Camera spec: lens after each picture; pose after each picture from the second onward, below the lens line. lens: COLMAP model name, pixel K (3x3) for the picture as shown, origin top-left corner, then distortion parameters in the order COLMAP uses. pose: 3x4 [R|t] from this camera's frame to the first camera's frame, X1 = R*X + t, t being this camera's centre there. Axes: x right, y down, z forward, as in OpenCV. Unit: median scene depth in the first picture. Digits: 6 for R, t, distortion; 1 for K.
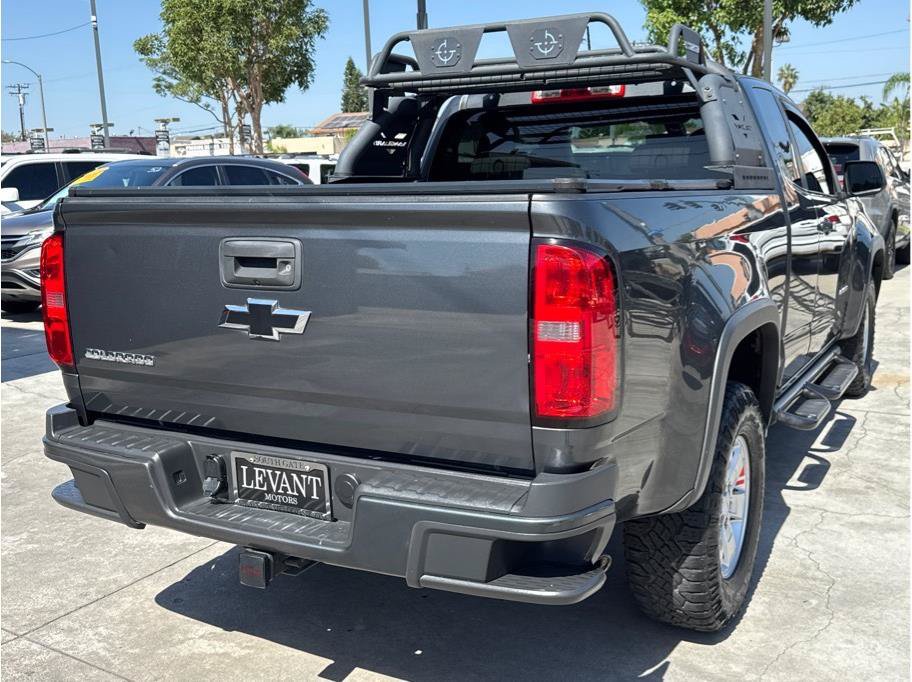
lens RADIAL K [[948.0, 0, 456.0], [0, 948.0, 341.0], [0, 0, 1]] dist [0.198644, -0.436064]
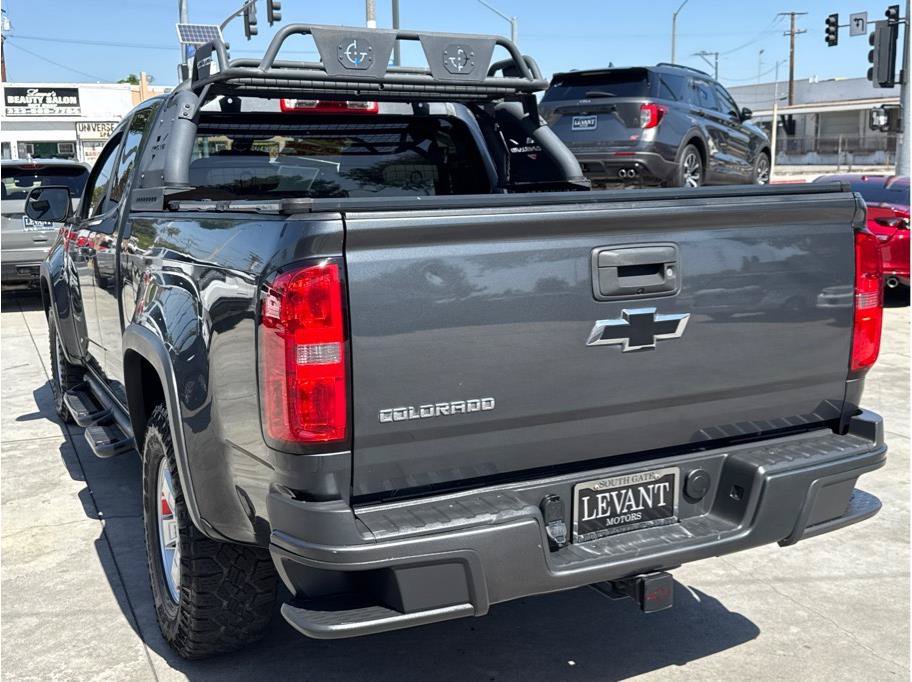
lens RADIAL K [[990.6, 0, 466.1], [0, 990.6, 339.5], [0, 0, 1]] dist [0.178686, -0.390301]
pose [[0.567076, -0.116743, 0.815350, -0.882215], [0.145631, 0.988520, 0.040251, -0.061806], [-0.810689, 0.095915, 0.577567, 0.446697]]
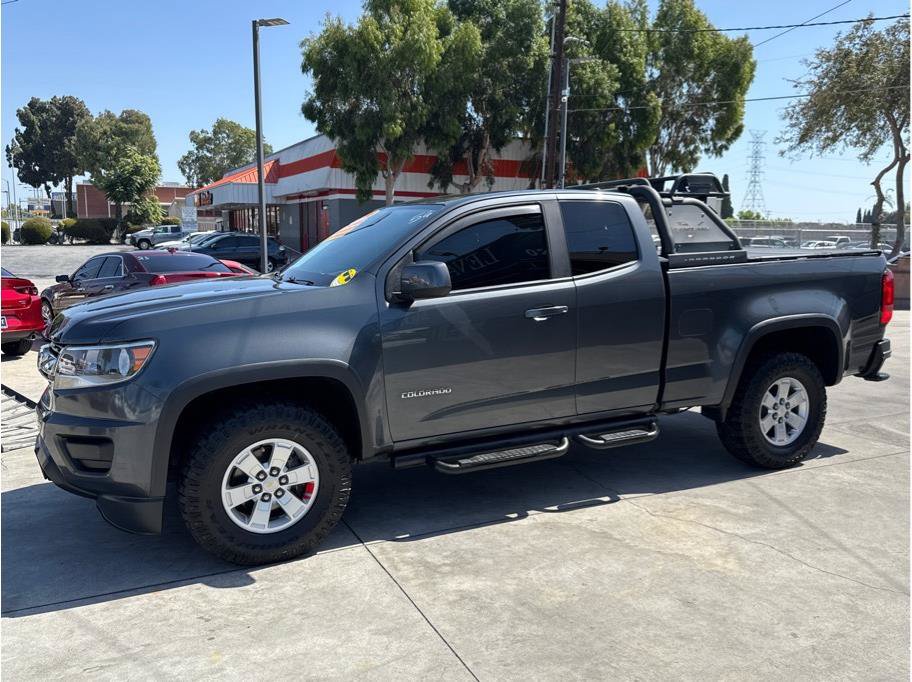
lens RADIAL K [[765.6, 0, 456.0], [0, 765.6, 341.0], [0, 0, 1]] dist [0.117298, -0.185728]
pose [[-0.805406, -0.045916, 0.590943, -0.643095], [0.132756, 0.957692, 0.255348, -0.538776], [-0.577666, 0.284110, -0.765235, 2.953140]]
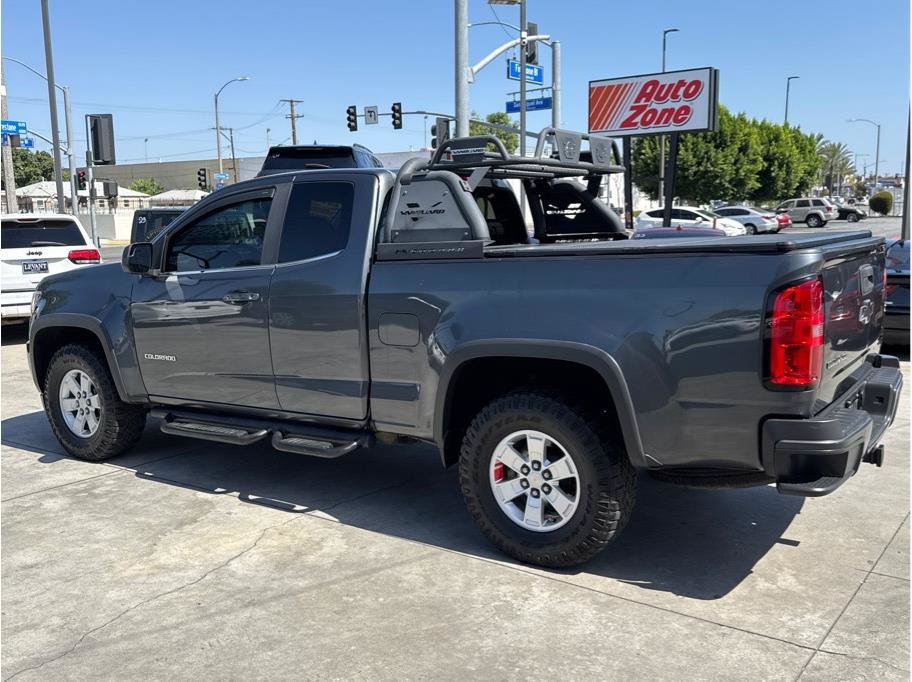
lens RADIAL K [[843.0, 0, 456.0], [0, 843.0, 341.0], [0, 0, 1]] dist [0.136545, -0.269239]
pose [[0.094083, -0.114793, 0.988924, -1.428973], [0.193954, 0.976411, 0.094888, -0.209387], [-0.976489, 0.182878, 0.114128, 1.245404]]
